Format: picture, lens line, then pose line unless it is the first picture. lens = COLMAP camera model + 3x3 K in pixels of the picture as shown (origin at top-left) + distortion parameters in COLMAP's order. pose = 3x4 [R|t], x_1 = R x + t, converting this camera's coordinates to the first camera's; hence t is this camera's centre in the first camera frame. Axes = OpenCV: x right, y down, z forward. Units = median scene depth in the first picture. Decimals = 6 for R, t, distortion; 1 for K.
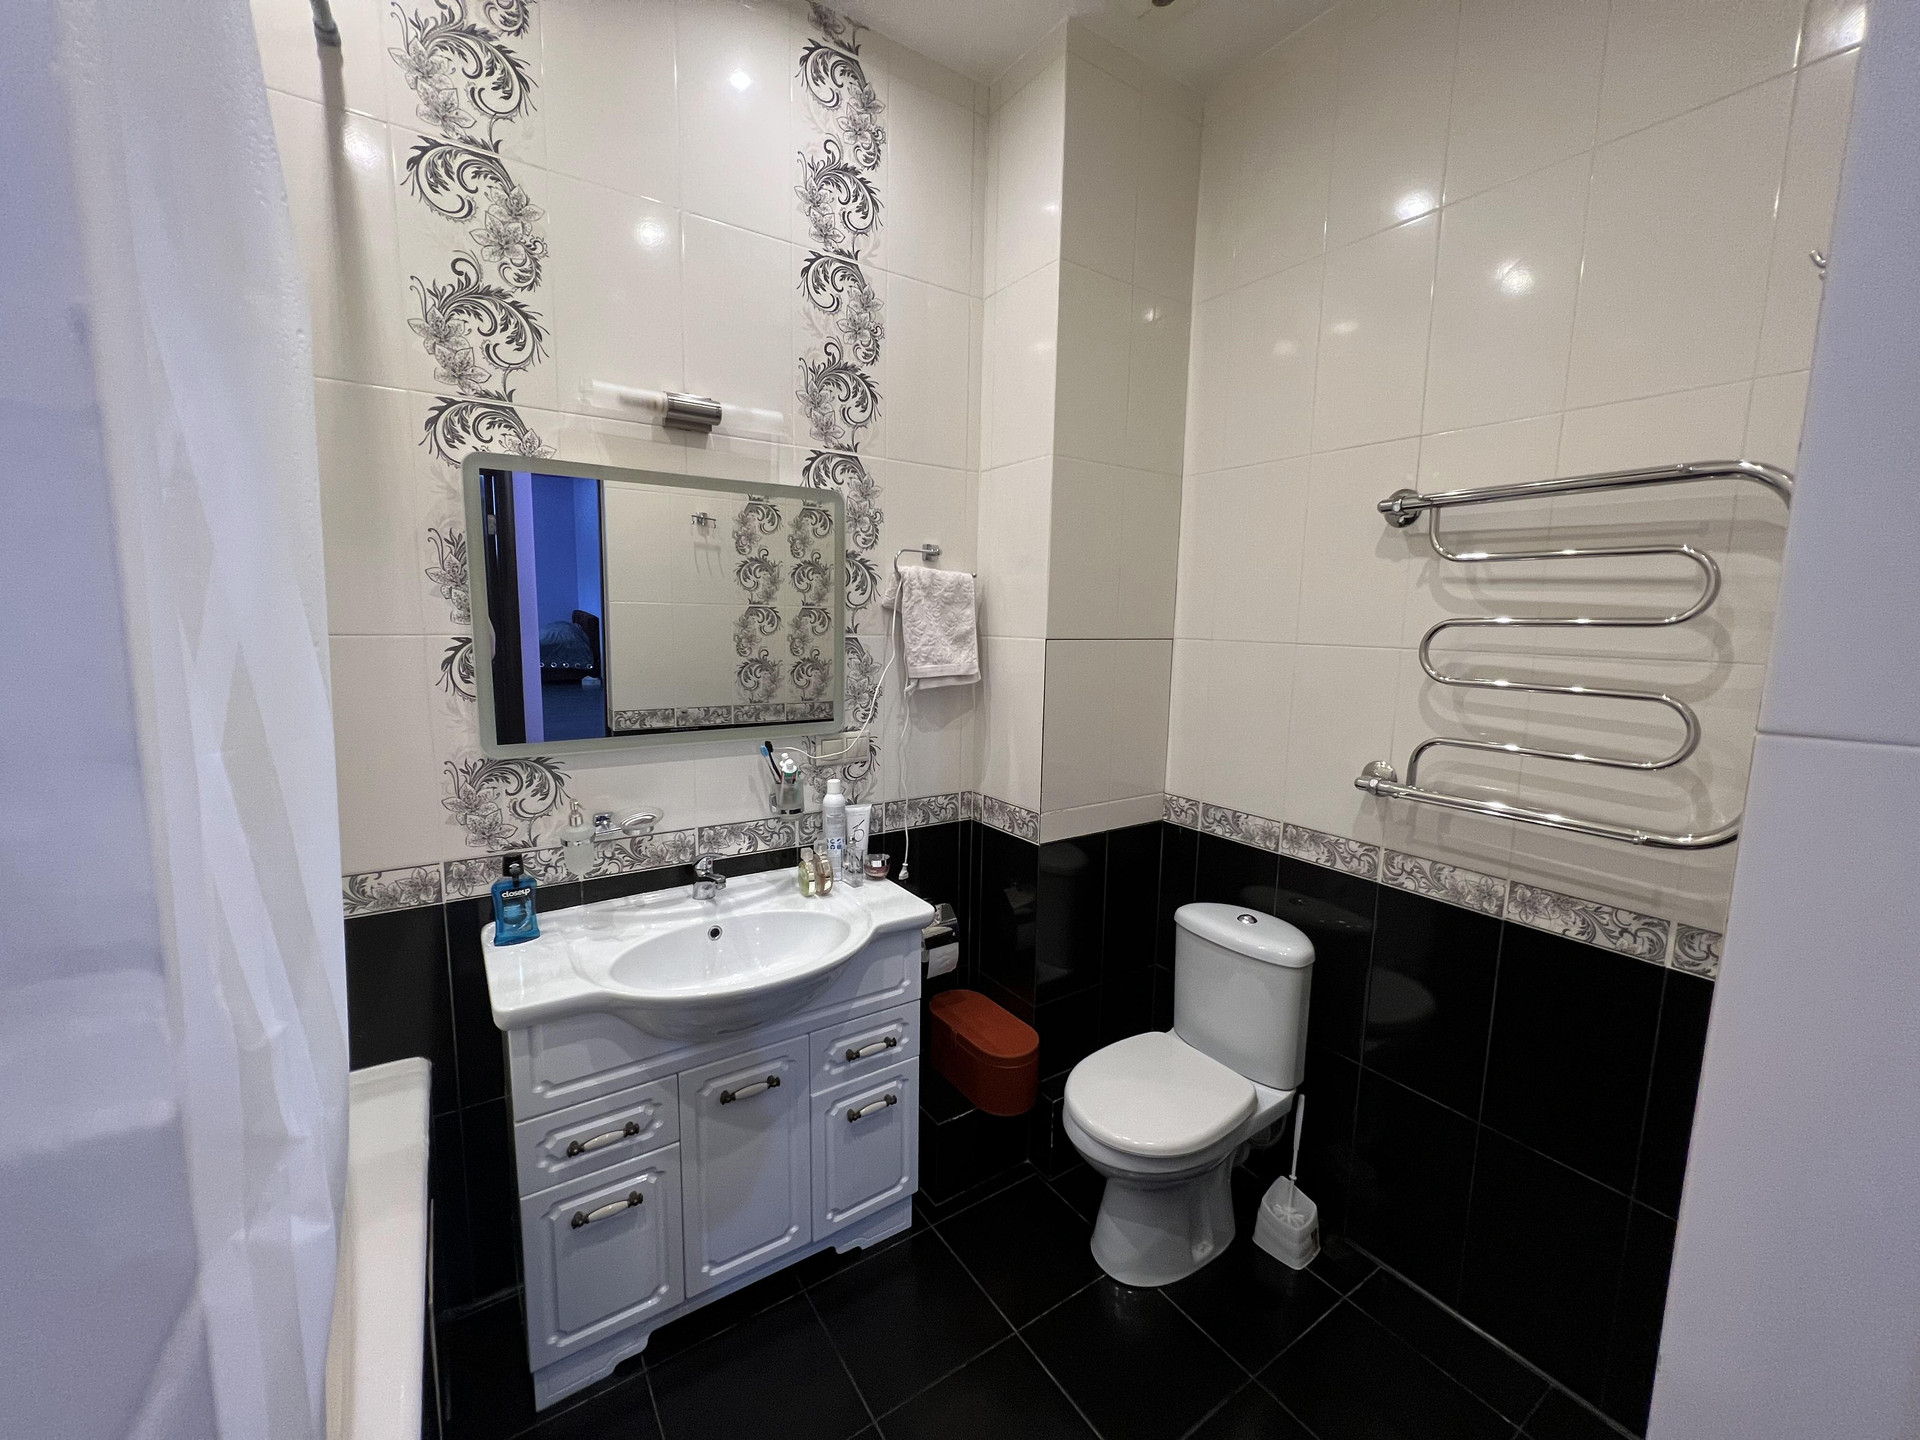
lens RADIAL K [[772.2, 0, 949.6], [0, 772.2, 718.5], [0, 0, 1]] dist [-0.001726, -0.001345]
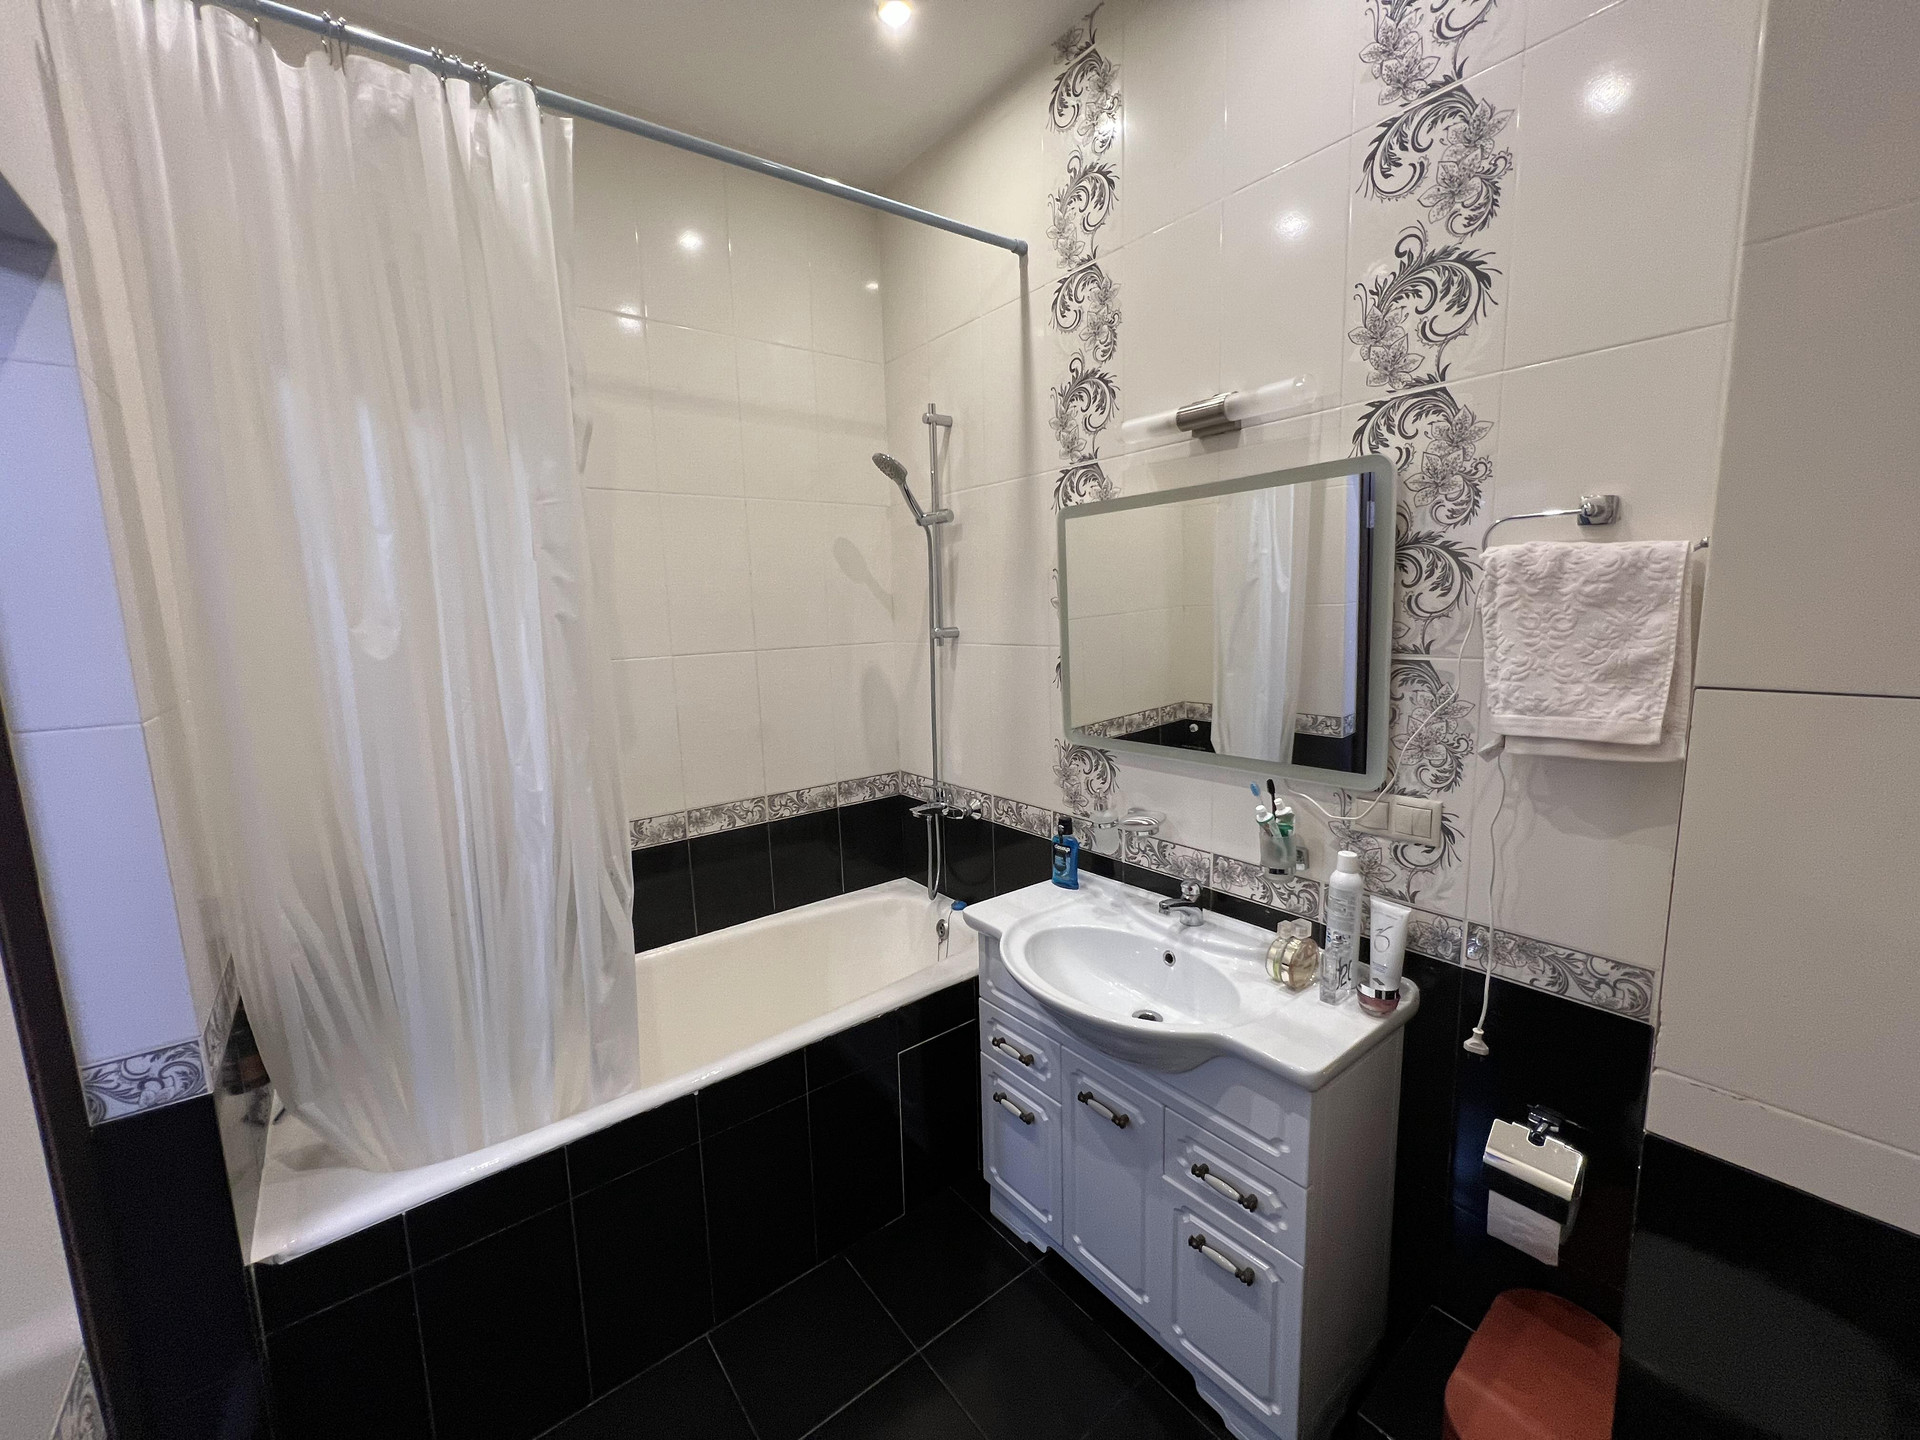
lens RADIAL K [[772.2, 0, 947.5], [0, 772.2, 714.9], [0, 0, 1]] dist [-0.001726, -0.001345]
pose [[0.063725, 0.120964, -0.990609, 0.561873], [-0.096657, 0.988708, 0.114514, -0.101780], [0.993276, 0.088452, 0.074697, 0.580830]]
